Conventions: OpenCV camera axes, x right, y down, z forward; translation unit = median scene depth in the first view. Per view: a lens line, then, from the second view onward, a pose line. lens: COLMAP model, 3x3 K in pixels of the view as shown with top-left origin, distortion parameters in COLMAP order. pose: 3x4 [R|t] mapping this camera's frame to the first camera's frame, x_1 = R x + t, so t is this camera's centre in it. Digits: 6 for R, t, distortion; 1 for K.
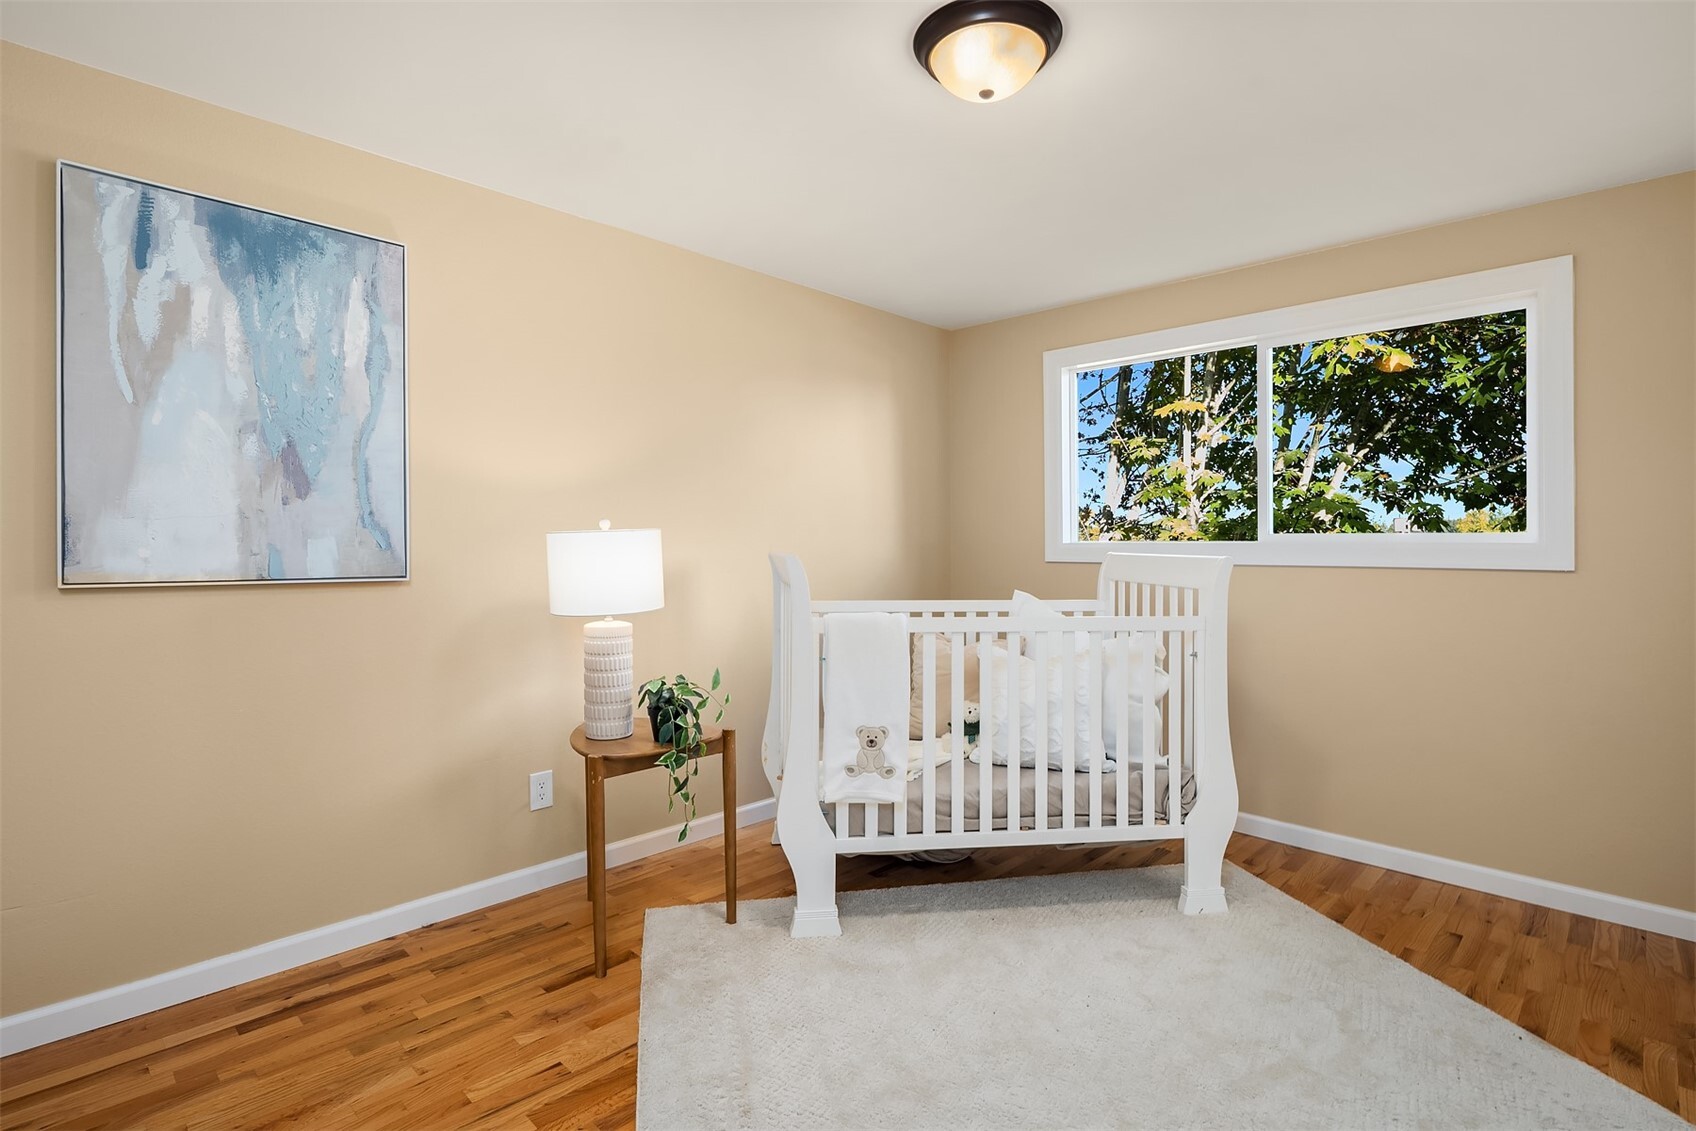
lens RADIAL K [[822.5, 0, 849.2], [0, 822.5, 549.9], [0, 0, 1]] dist [-0.006702, -0.001764]
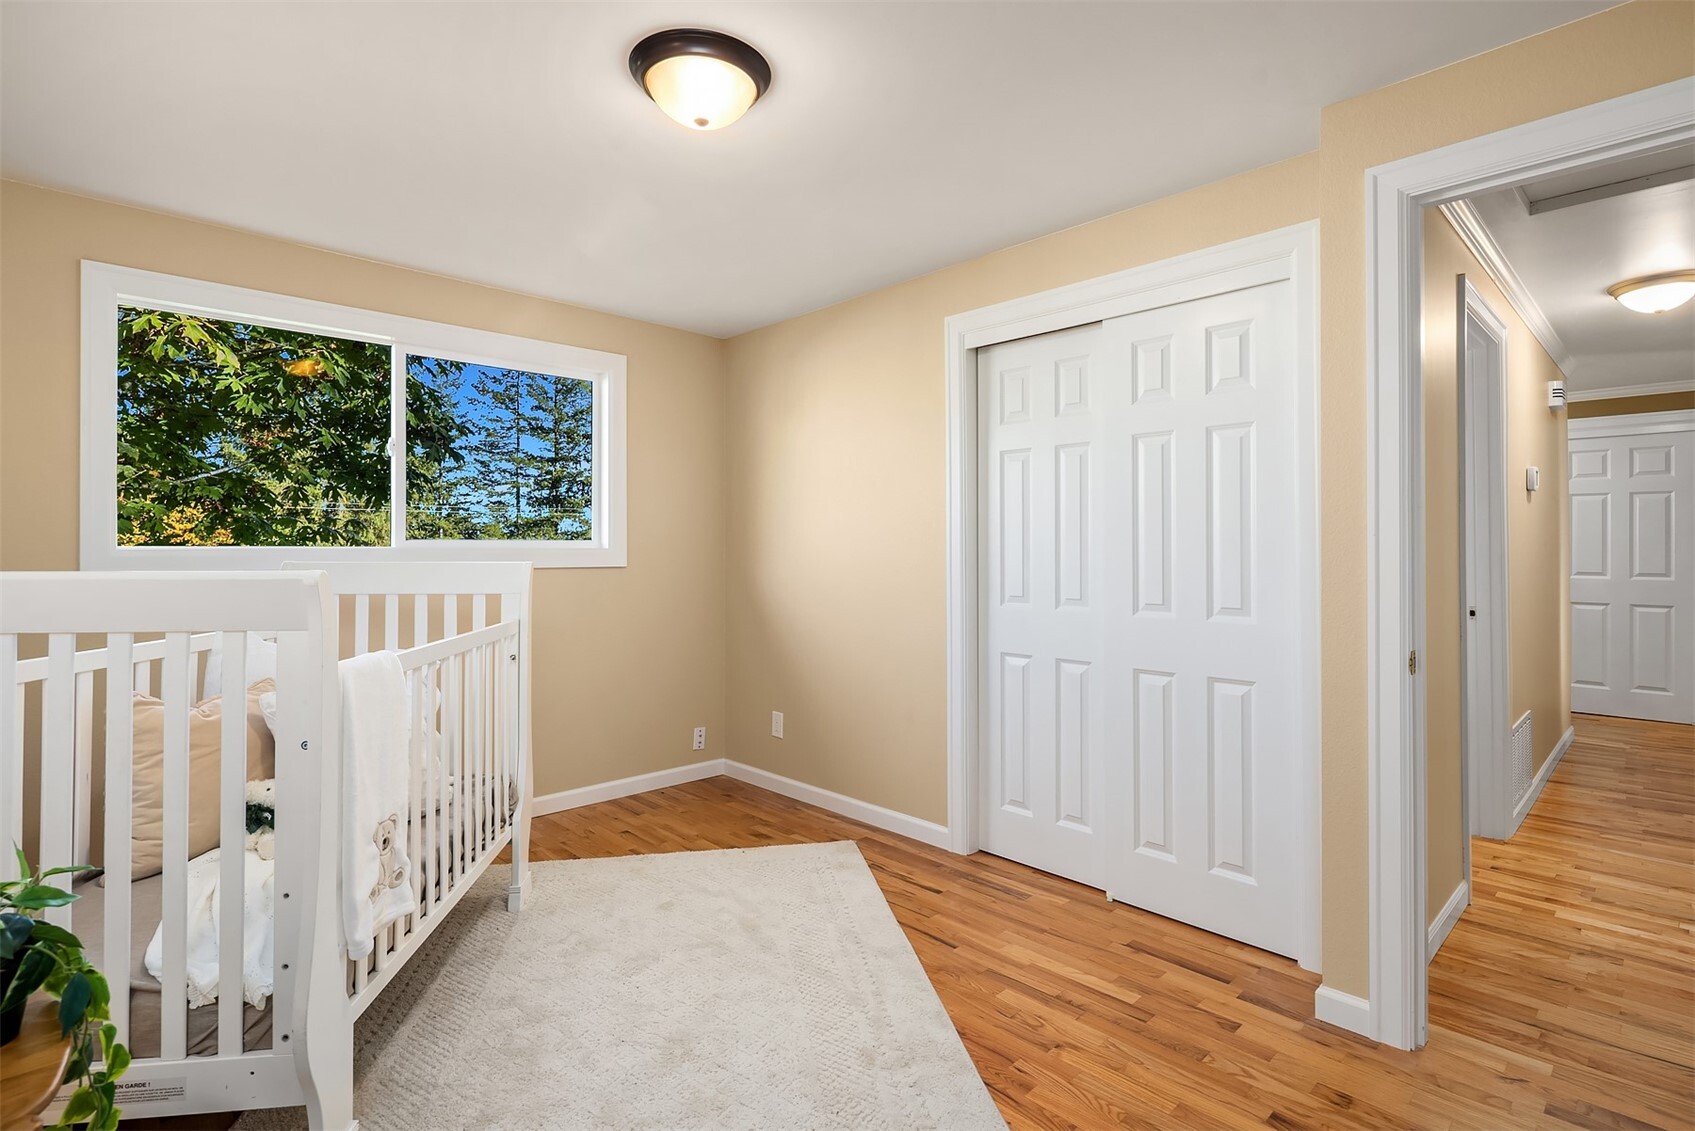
lens RADIAL K [[822.1, 0, 851.4], [0, 822.1, 552.4], [0, 0, 1]] dist [-0.006702, -0.001764]
pose [[0.006472, -0.006833, 0.999956, -0.627834], [0.006116, 0.999958, 0.006793, -0.009324], [-0.999960, 0.006072, 0.006514, 0.587918]]
